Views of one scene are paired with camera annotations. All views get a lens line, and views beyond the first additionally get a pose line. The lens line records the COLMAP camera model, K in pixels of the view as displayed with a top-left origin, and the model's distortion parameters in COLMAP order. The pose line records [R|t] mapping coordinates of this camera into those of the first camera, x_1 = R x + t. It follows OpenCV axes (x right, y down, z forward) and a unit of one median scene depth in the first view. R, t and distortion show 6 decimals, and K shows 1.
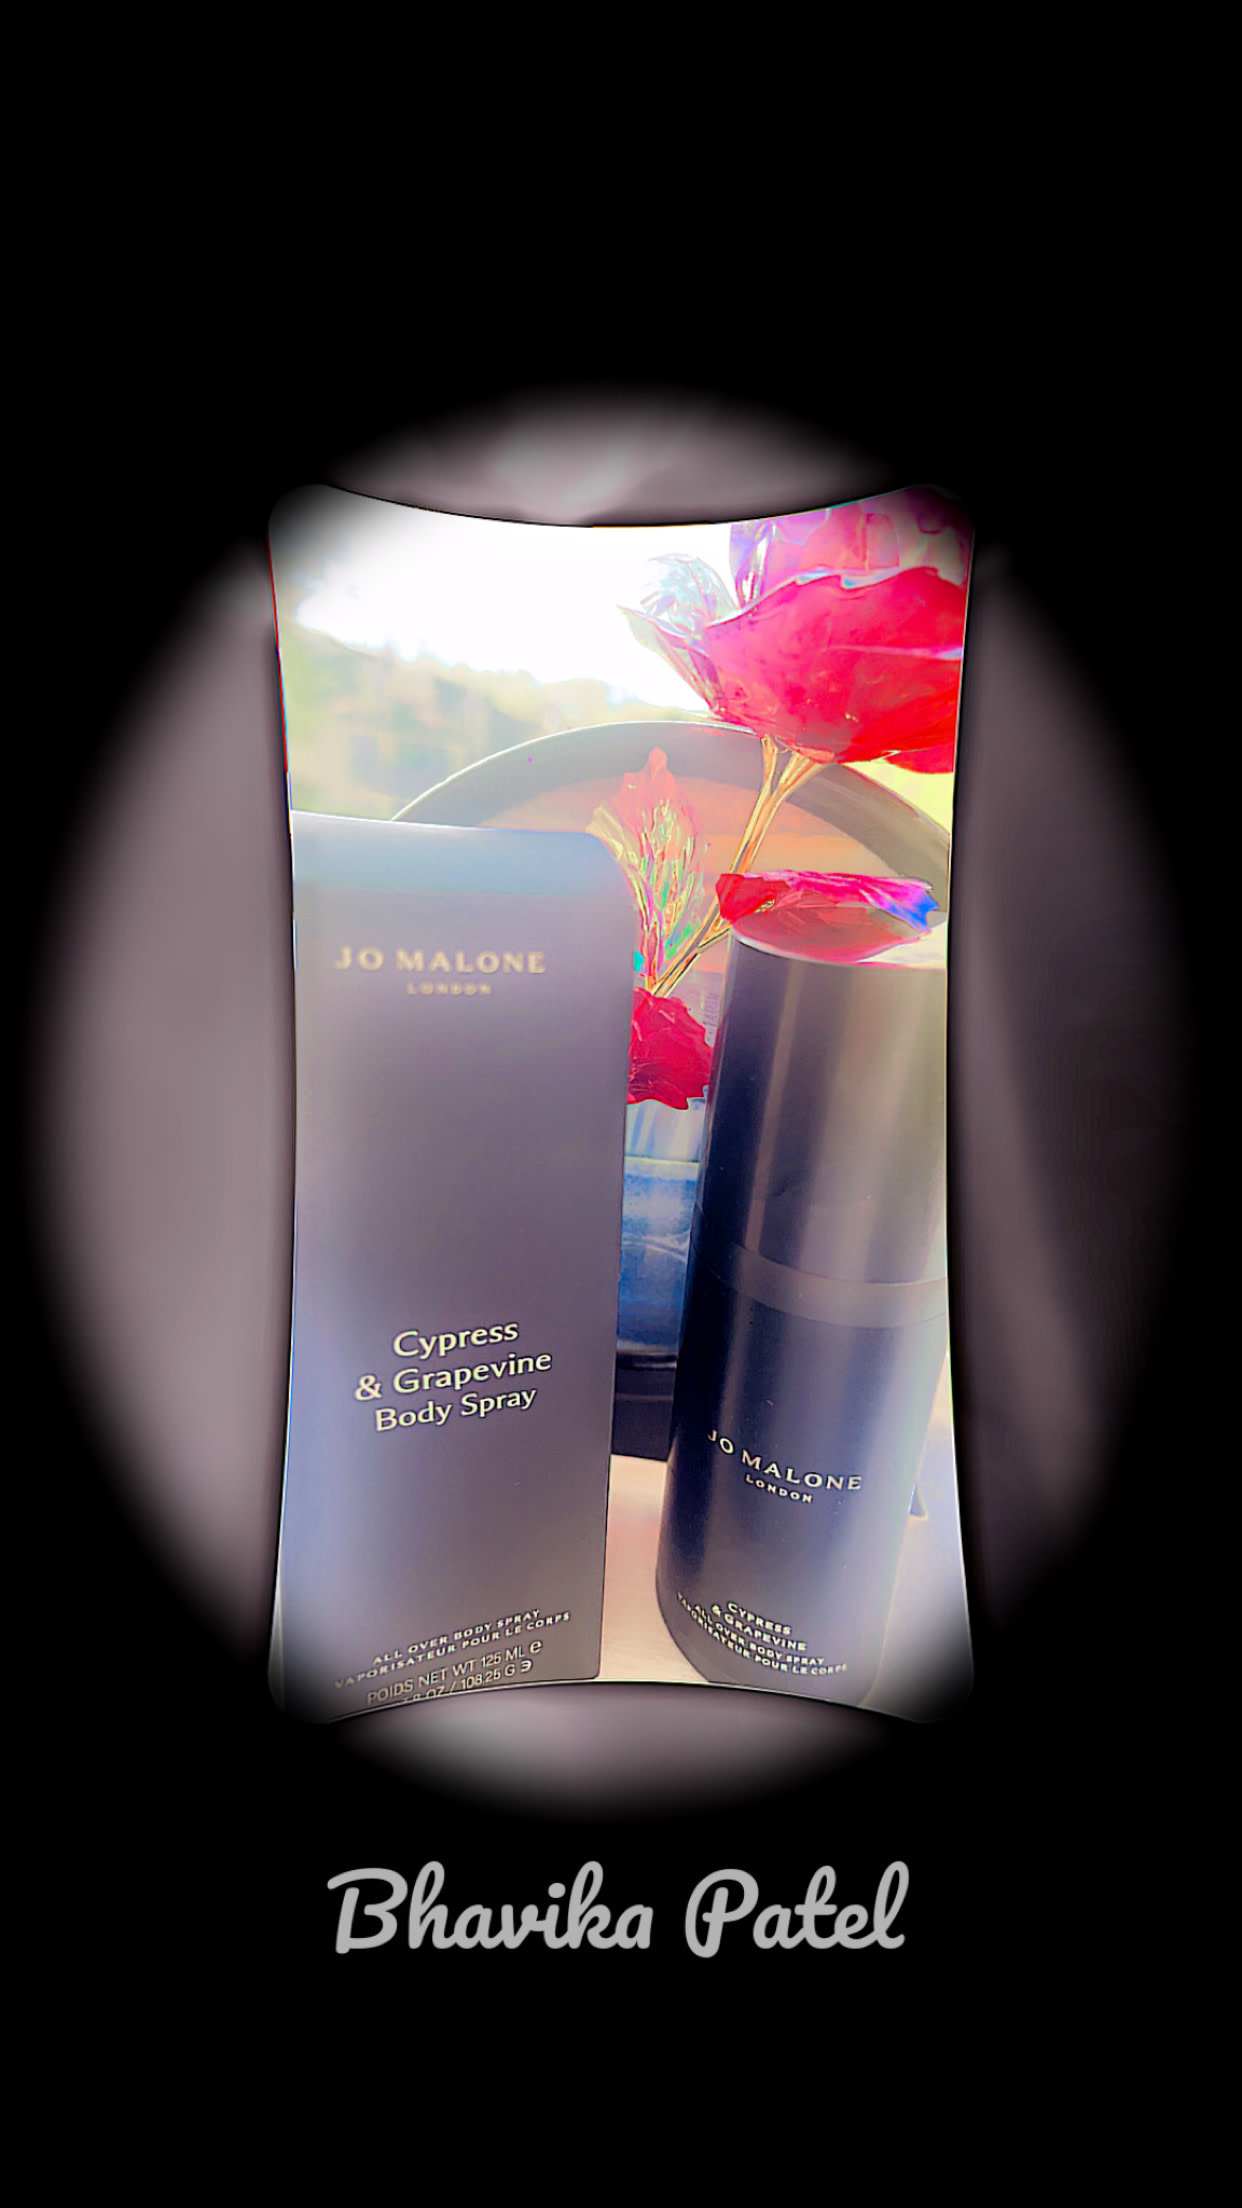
lens RADIAL K [[1749.1, 0, 610.8], [0, 1749.1, 1112.5], [0, 0, 1]] dist [-0.001738, -0.000093]
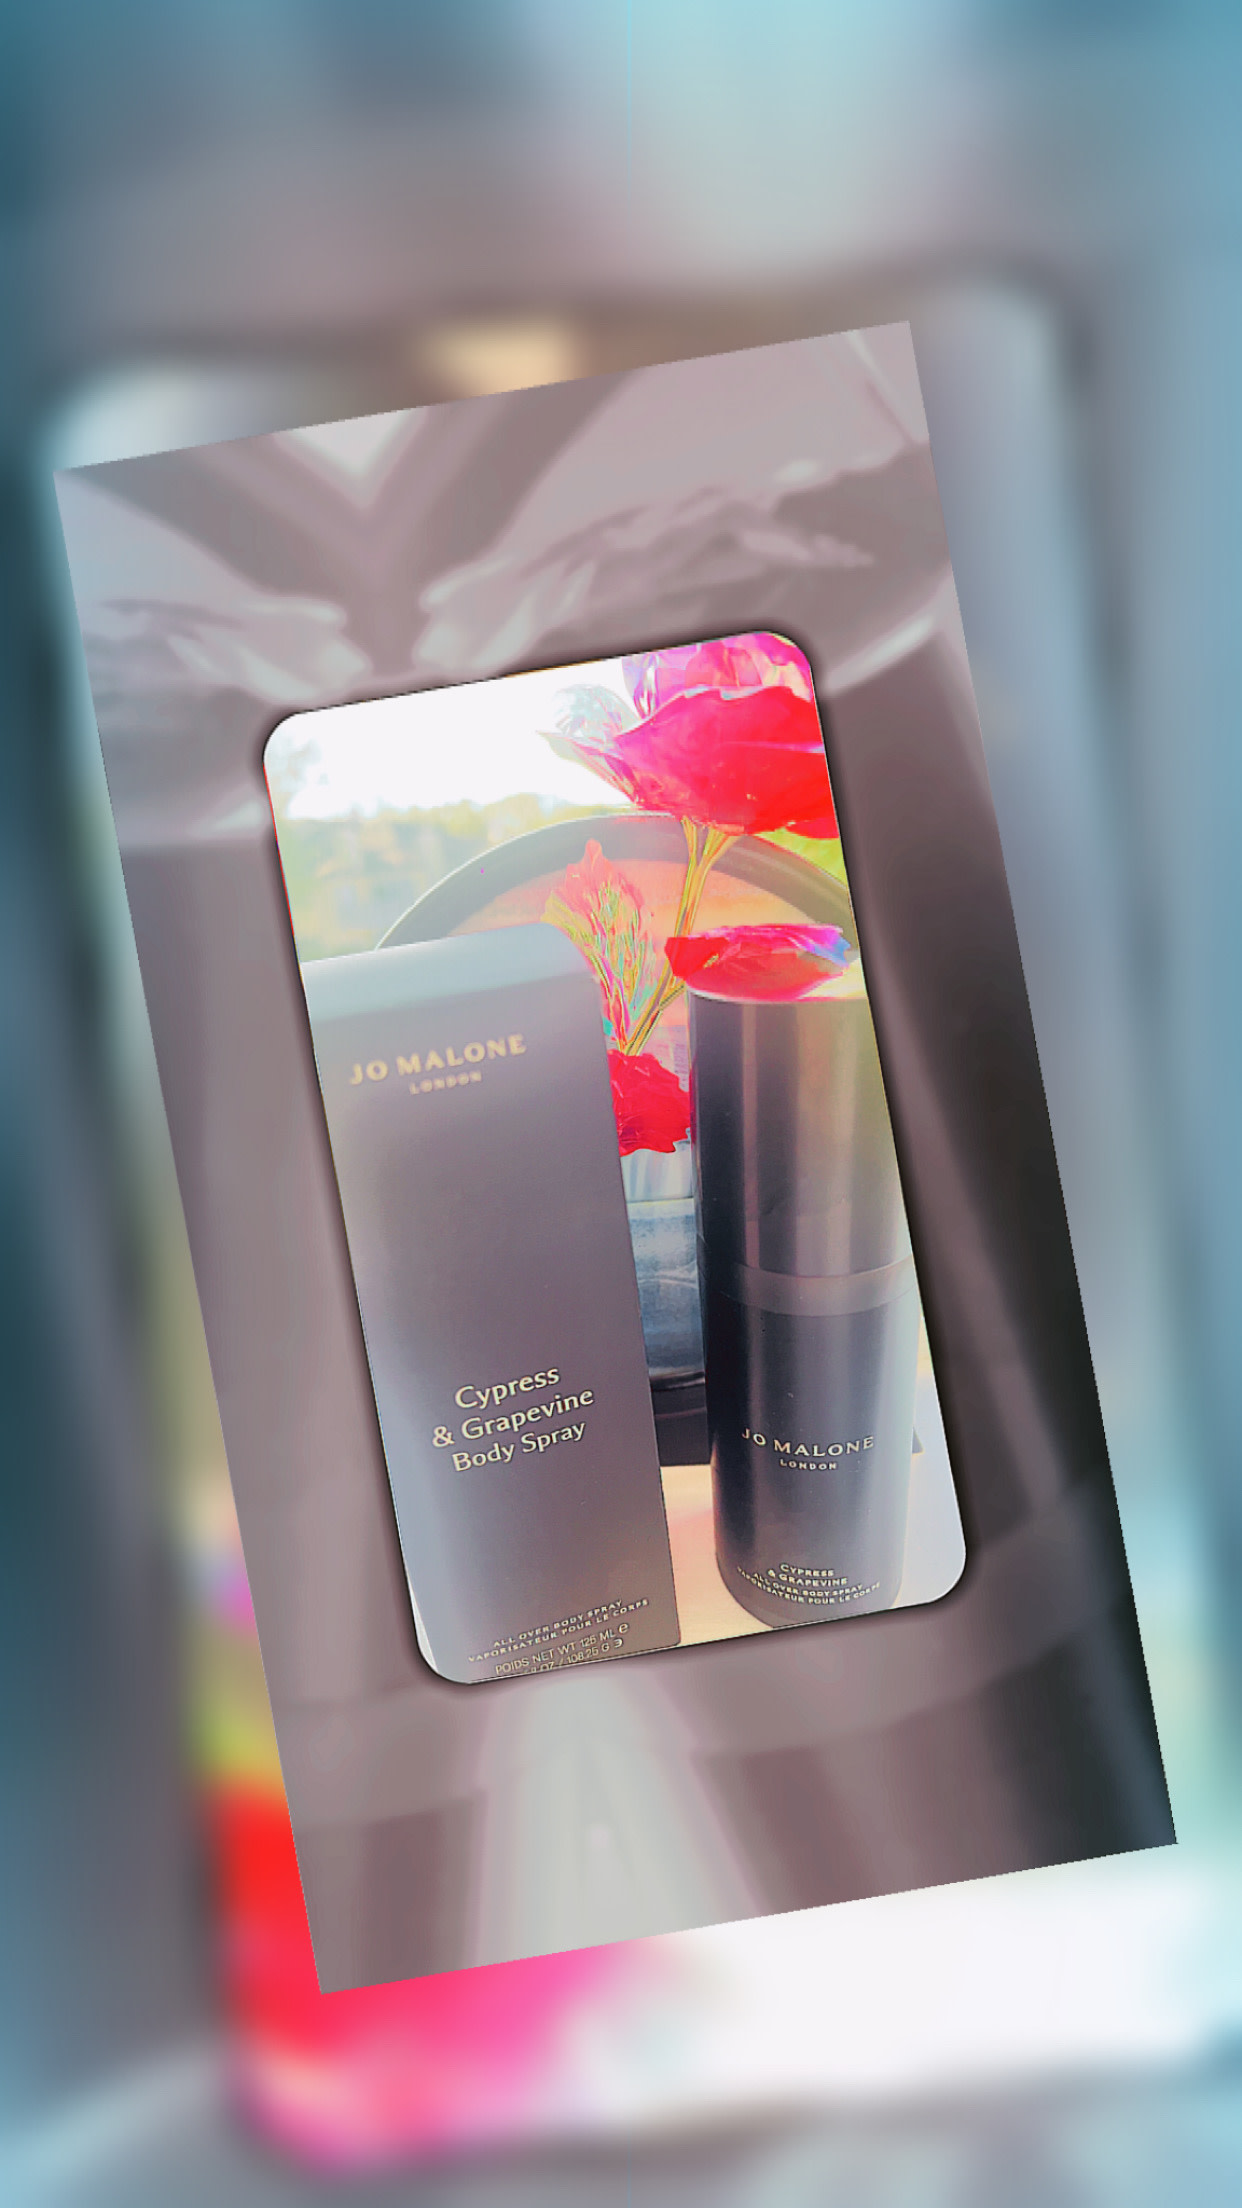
lens RADIAL K [[1749.1, 0, 610.8], [0, 1749.1, 1112.5], [0, 0, 1]] dist [-0.001738, -0.000093]
pose [[0.984824, -0.173366, 0.008189, -0.000931], [0.173537, 0.984350, -0.030656, 0.000739], [-0.002746, 0.031612, 0.999496, -0.136132]]
